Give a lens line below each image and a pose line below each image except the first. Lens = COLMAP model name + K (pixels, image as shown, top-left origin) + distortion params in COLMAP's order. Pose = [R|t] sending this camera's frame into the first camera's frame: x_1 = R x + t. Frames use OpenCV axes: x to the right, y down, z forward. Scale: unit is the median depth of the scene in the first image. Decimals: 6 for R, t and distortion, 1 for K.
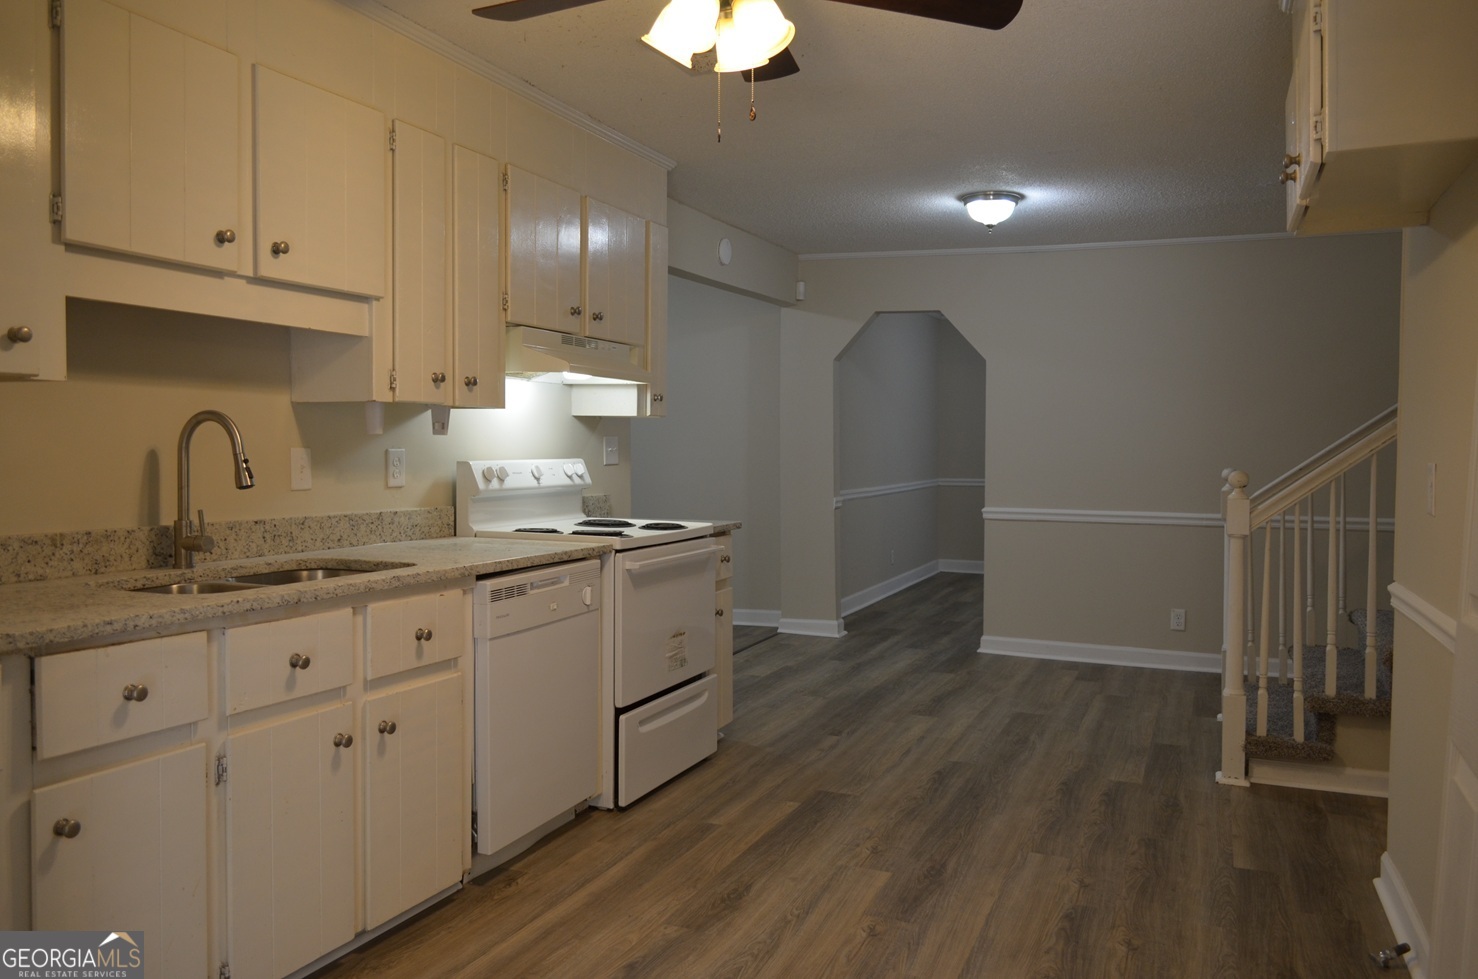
lens RADIAL K [[1145.1, 0, 744.5], [0, 1145.1, 497.8], [0, 0, 1]] dist [-0.008755, -0.008107]
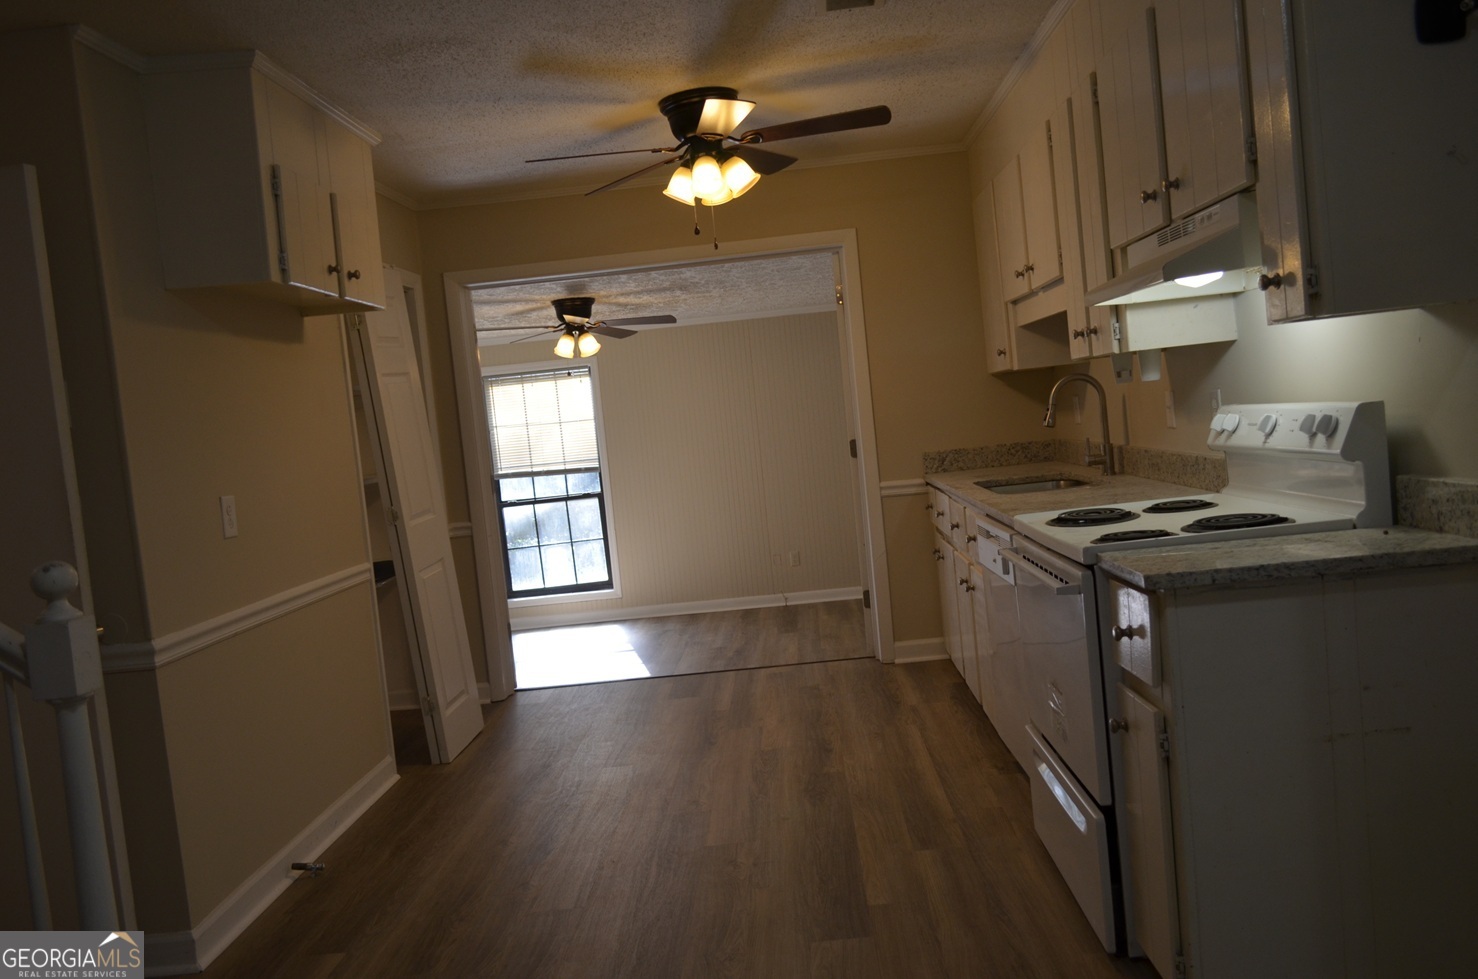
lens RADIAL K [[1145.1, 0, 744.5], [0, 1145.1, 497.8], [0, 0, 1]] dist [-0.008755, -0.008107]
pose [[-0.933823, 0.114362, -0.338962, 0.378108], [0.081464, 0.990611, 0.109791, -0.091115], [0.348336, 0.074913, -0.934372, 1.797332]]
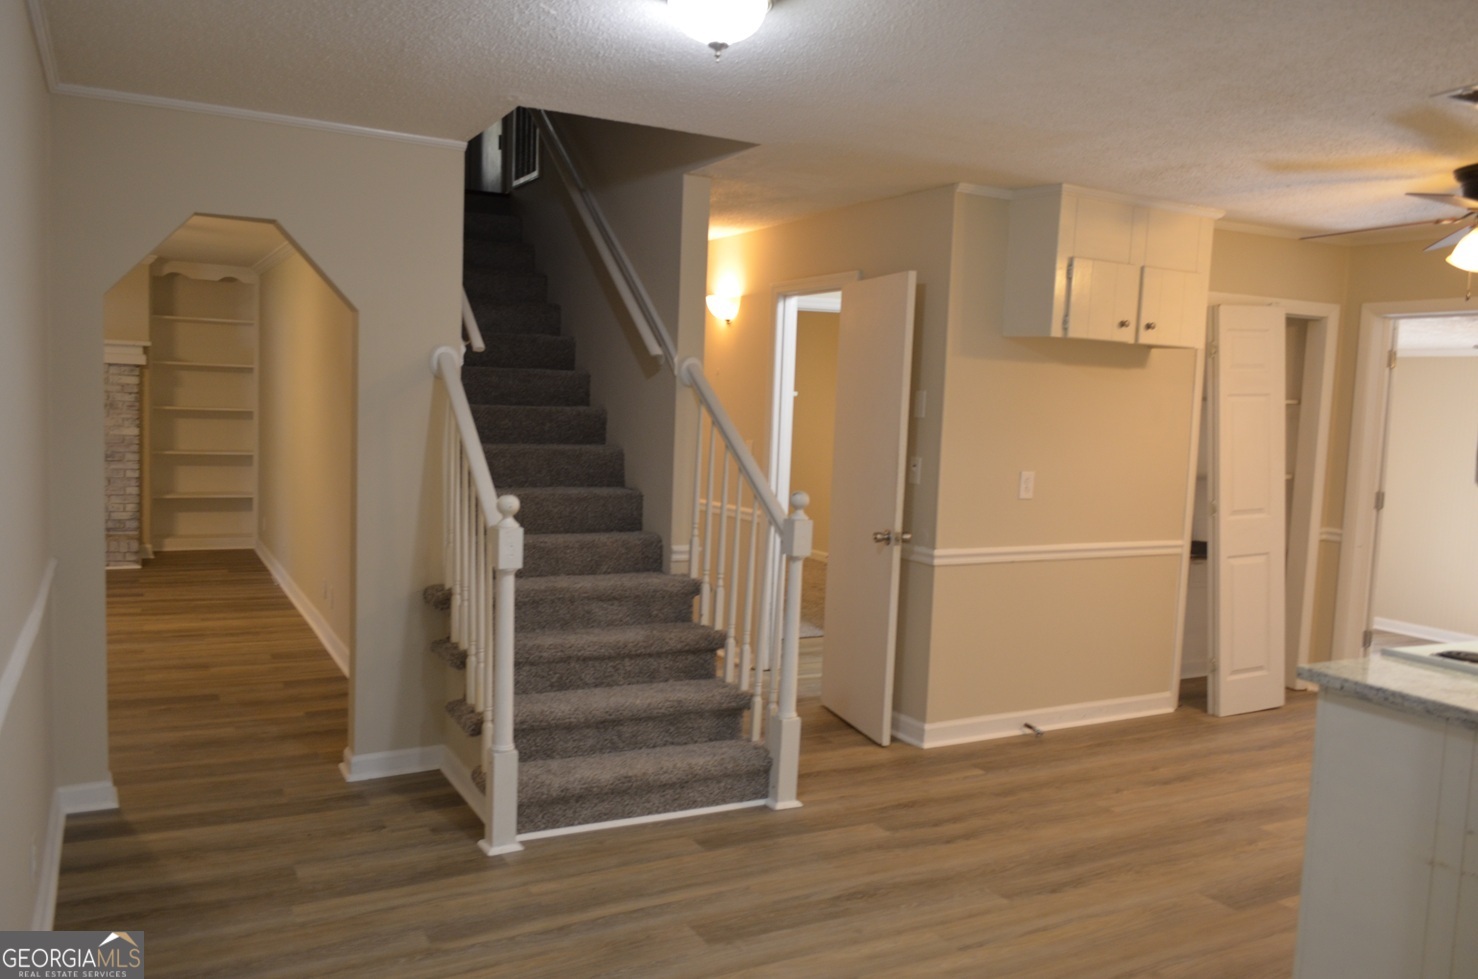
lens RADIAL K [[1145.1, 0, 744.5], [0, 1145.1, 497.8], [0, 0, 1]] dist [-0.008755, -0.008107]
pose [[-0.771198, -0.085365, 0.630845, -0.179044], [-0.012314, 0.992783, 0.119289, -0.158327], [-0.636476, 0.084227, -0.766684, 2.092613]]
